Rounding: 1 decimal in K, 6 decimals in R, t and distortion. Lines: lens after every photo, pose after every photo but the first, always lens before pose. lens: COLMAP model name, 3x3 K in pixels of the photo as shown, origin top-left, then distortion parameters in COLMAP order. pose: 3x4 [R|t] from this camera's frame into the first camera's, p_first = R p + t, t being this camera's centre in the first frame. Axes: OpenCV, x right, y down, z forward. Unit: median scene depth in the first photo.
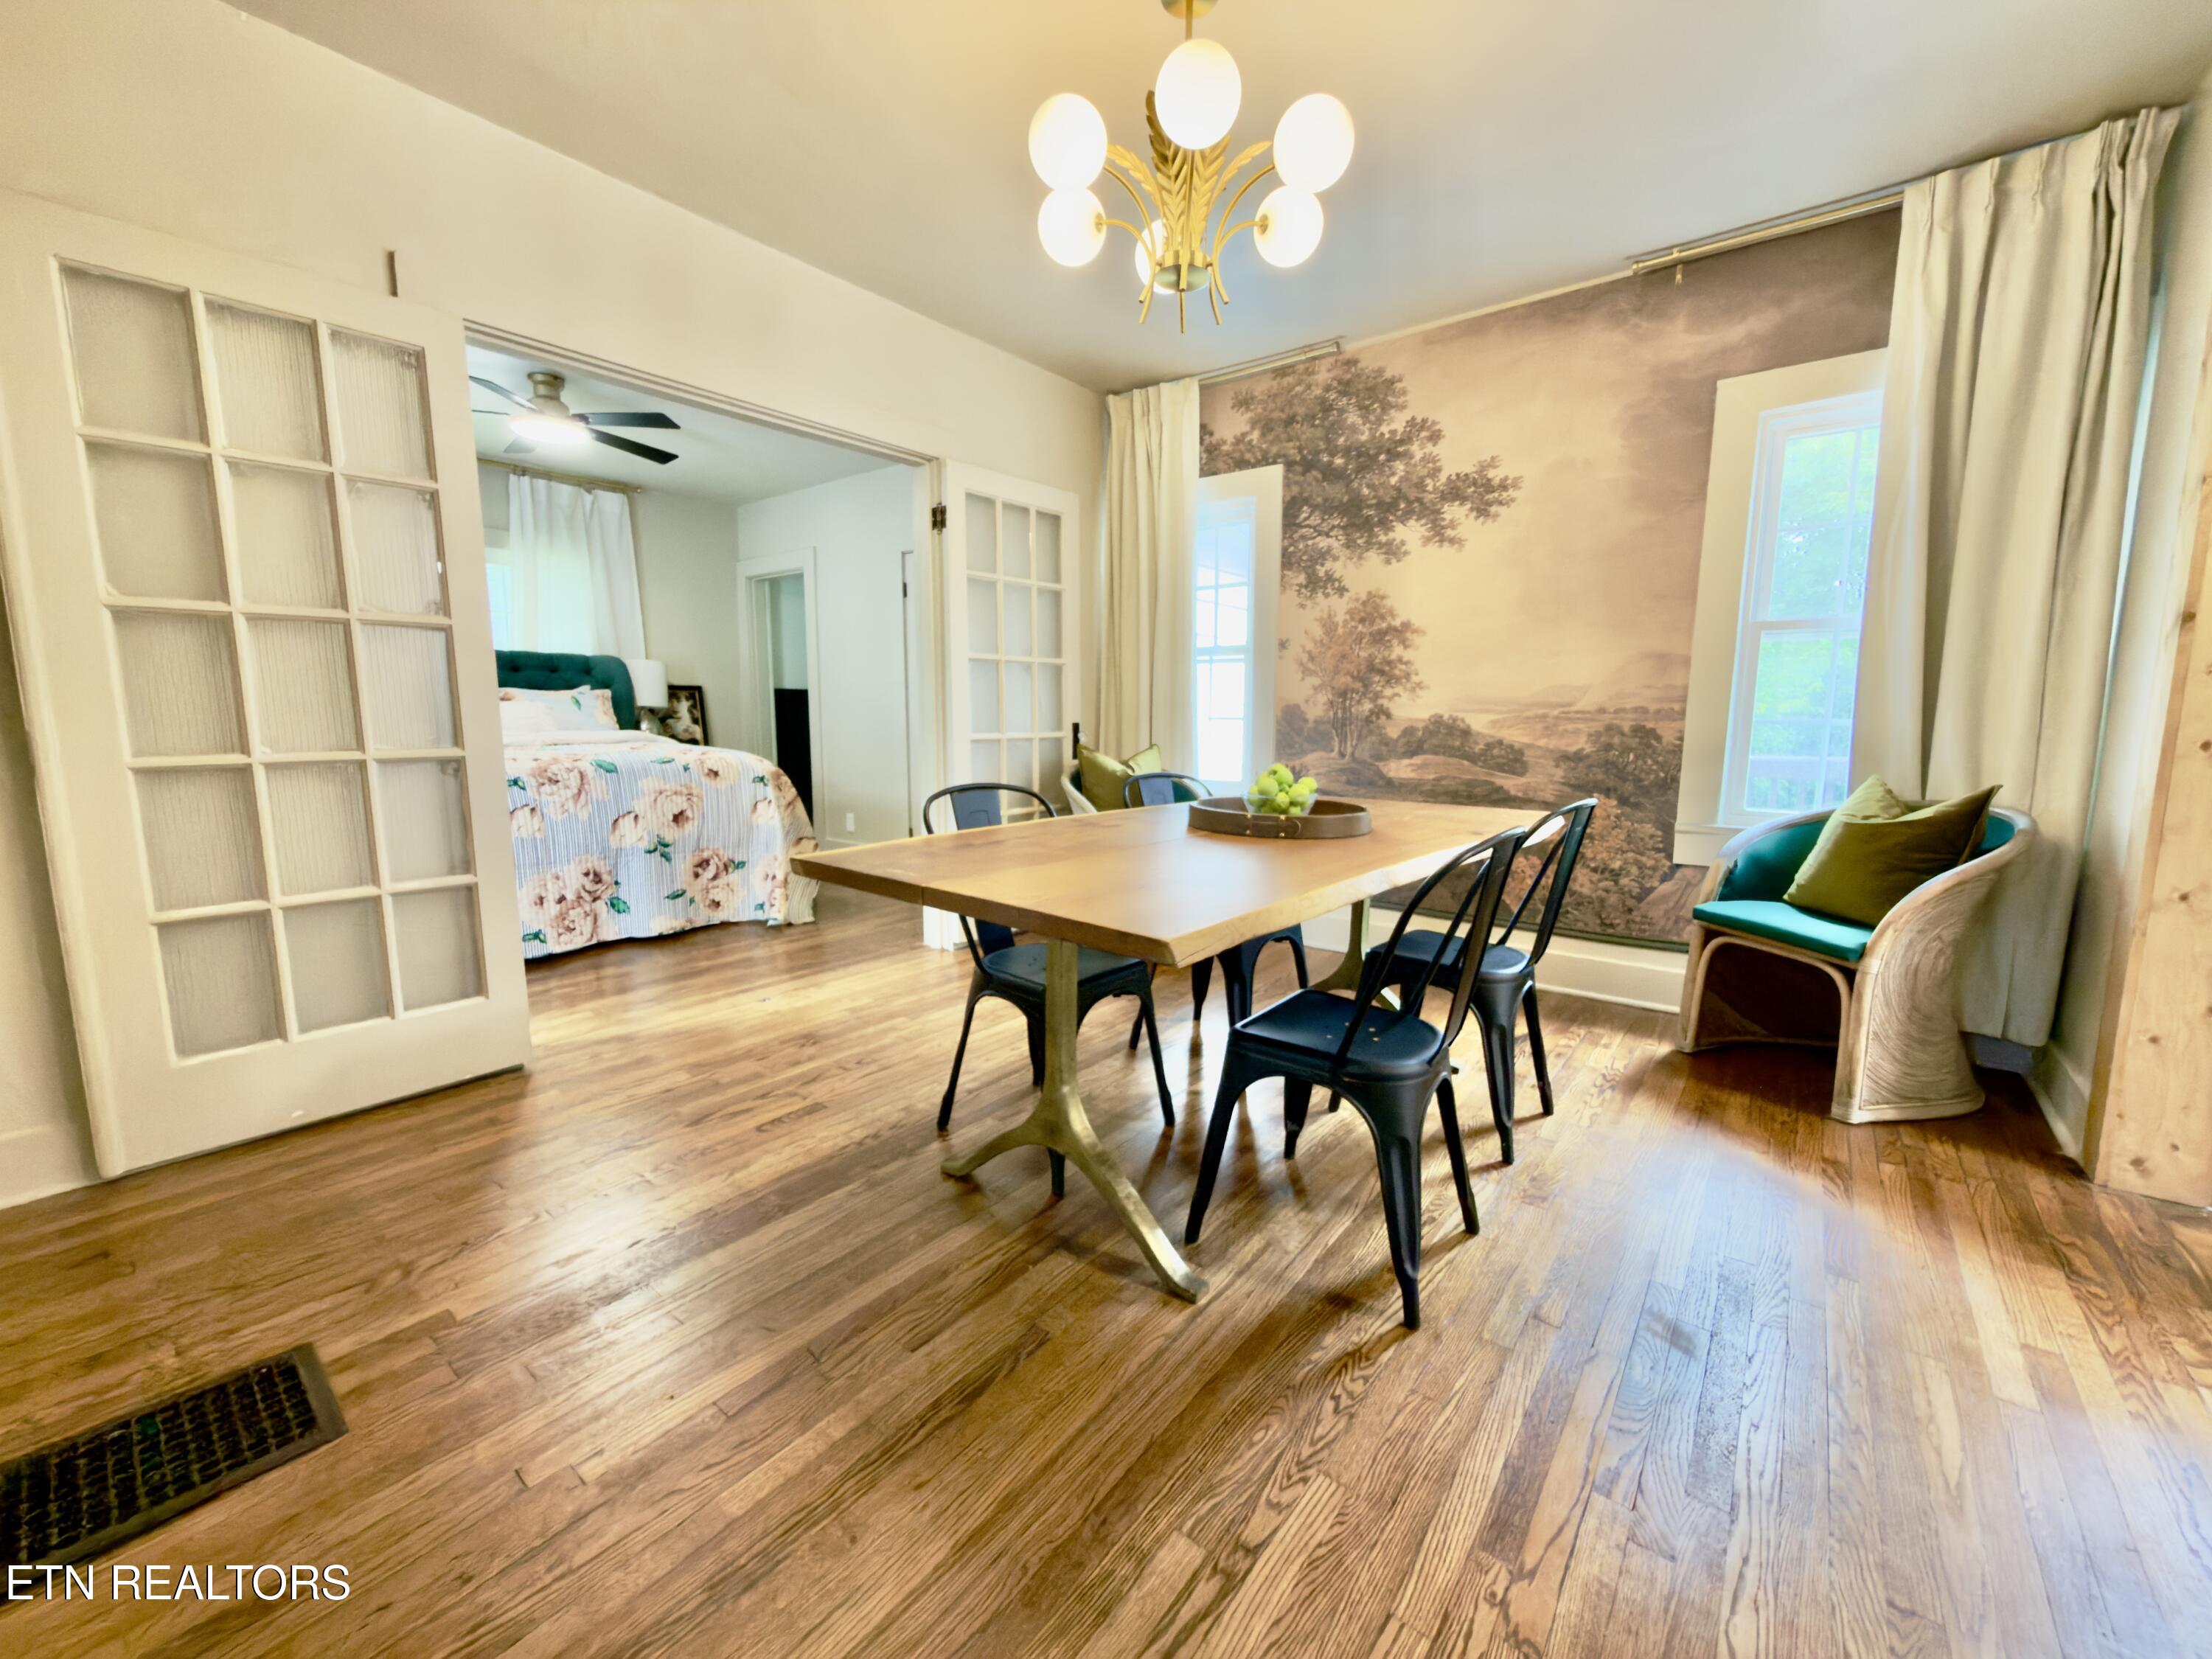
lens RADIAL K [[887.4, 0, 1109.3], [0, 887.4, 827.7], [0, 0, 1]] dist [0.001195, 0.000181]
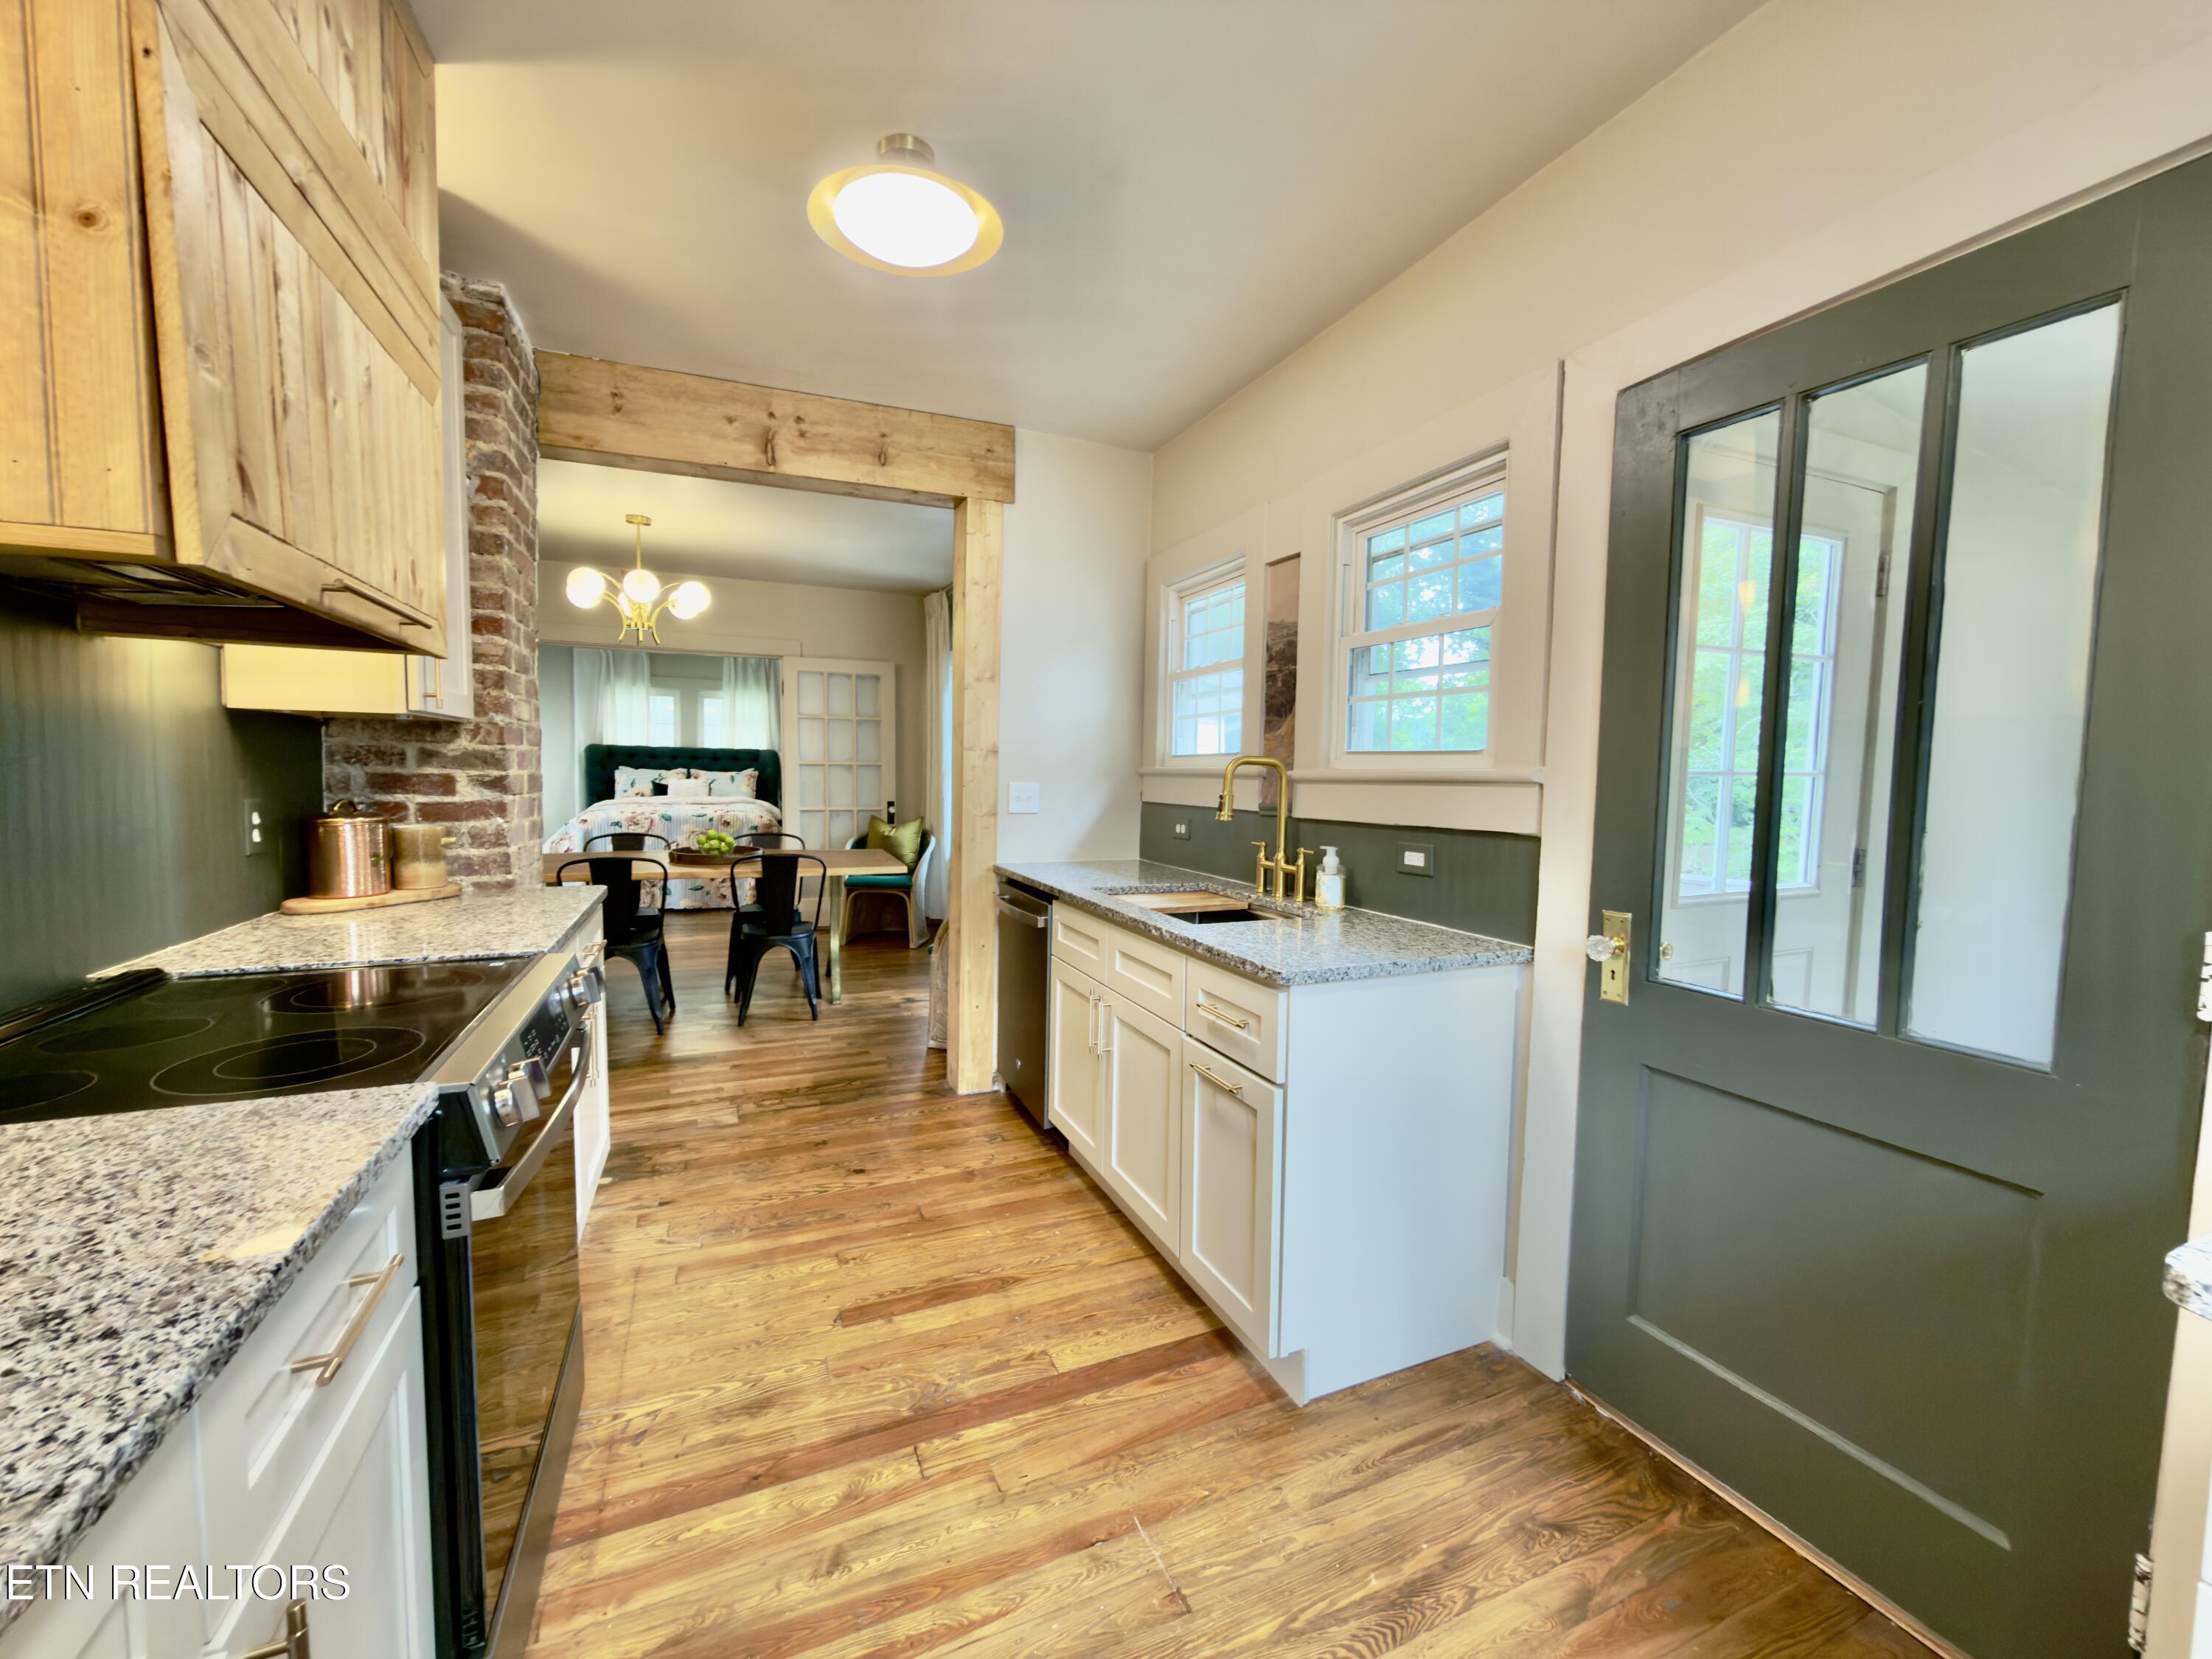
lens RADIAL K [[887.4, 0, 1109.3], [0, 887.4, 827.7], [0, 0, 1]] dist [0.001195, 0.000181]
pose [[0.888213, 0.042787, -0.457436, 1.207443], [-0.070851, 0.996500, -0.044364, -0.030869], [0.453937, 0.071814, 0.888135, -0.272061]]
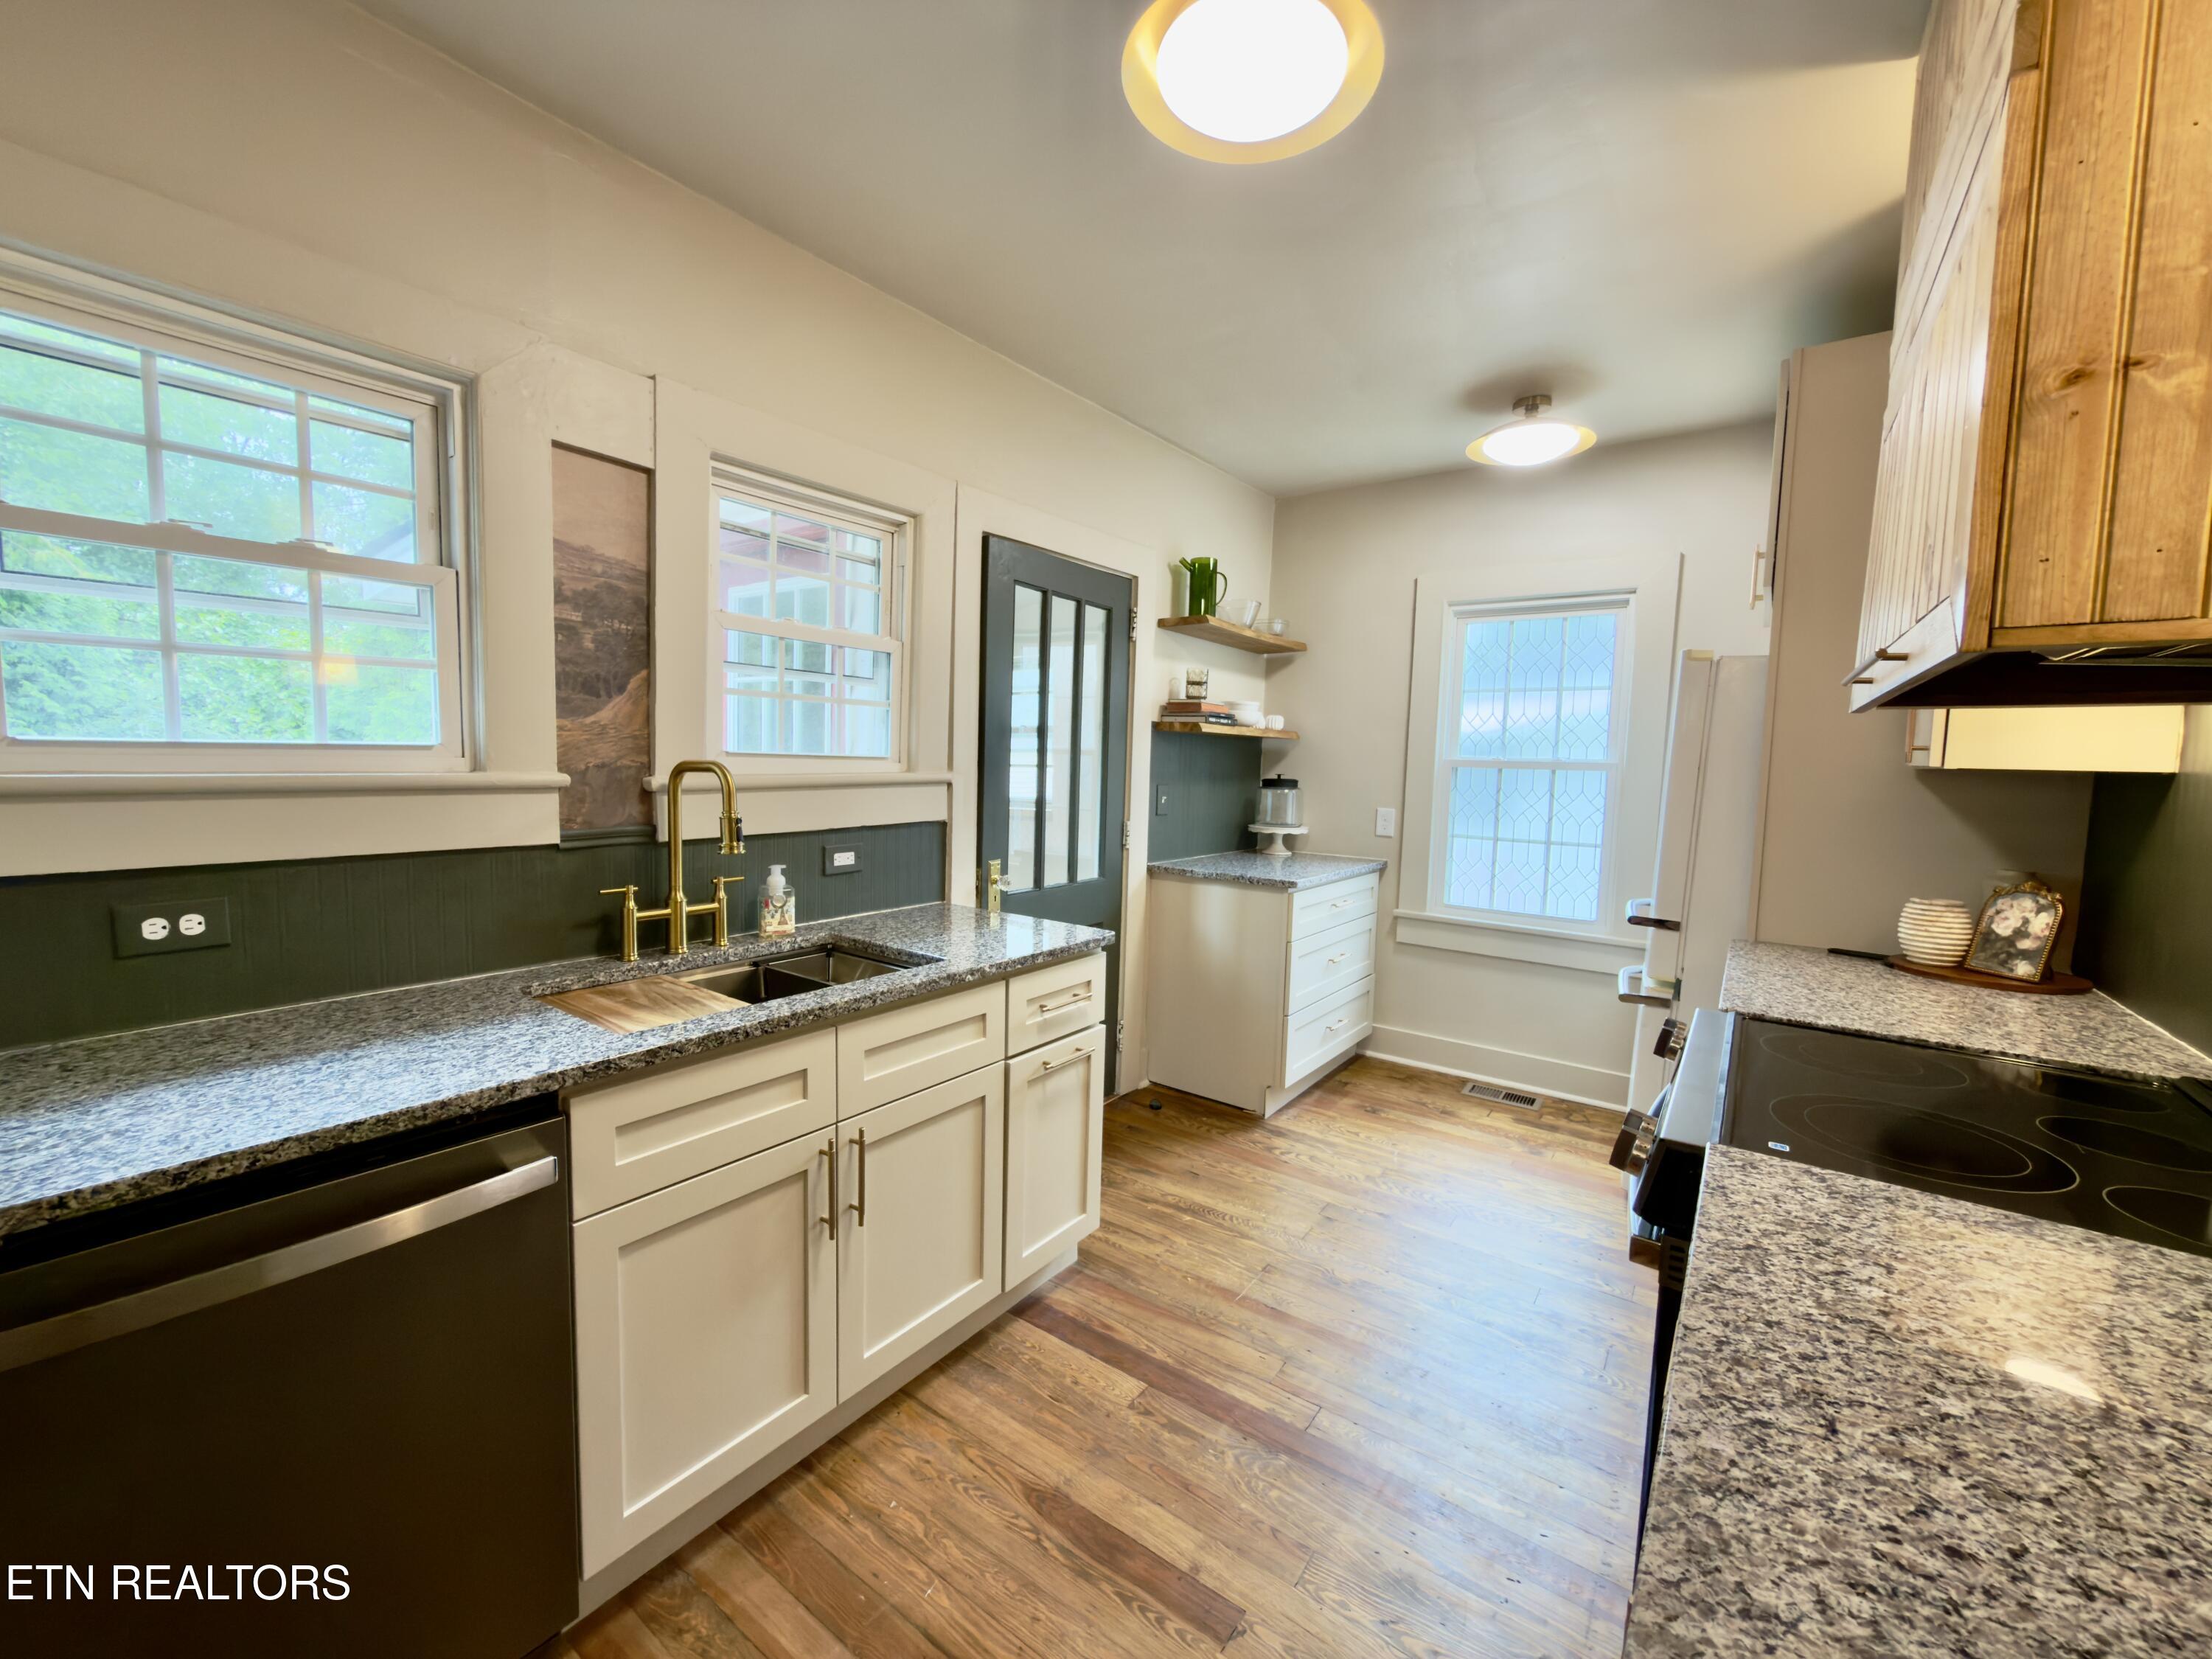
lens RADIAL K [[887.4, 0, 1109.3], [0, 887.4, 827.7], [0, 0, 1]] dist [0.001195, 0.000181]
pose [[-0.048681, -0.080982, 0.995526, 0.454326], [0.100074, 0.991297, 0.085532, -0.111275], [-0.993788, 0.103790, -0.040153, 0.211648]]
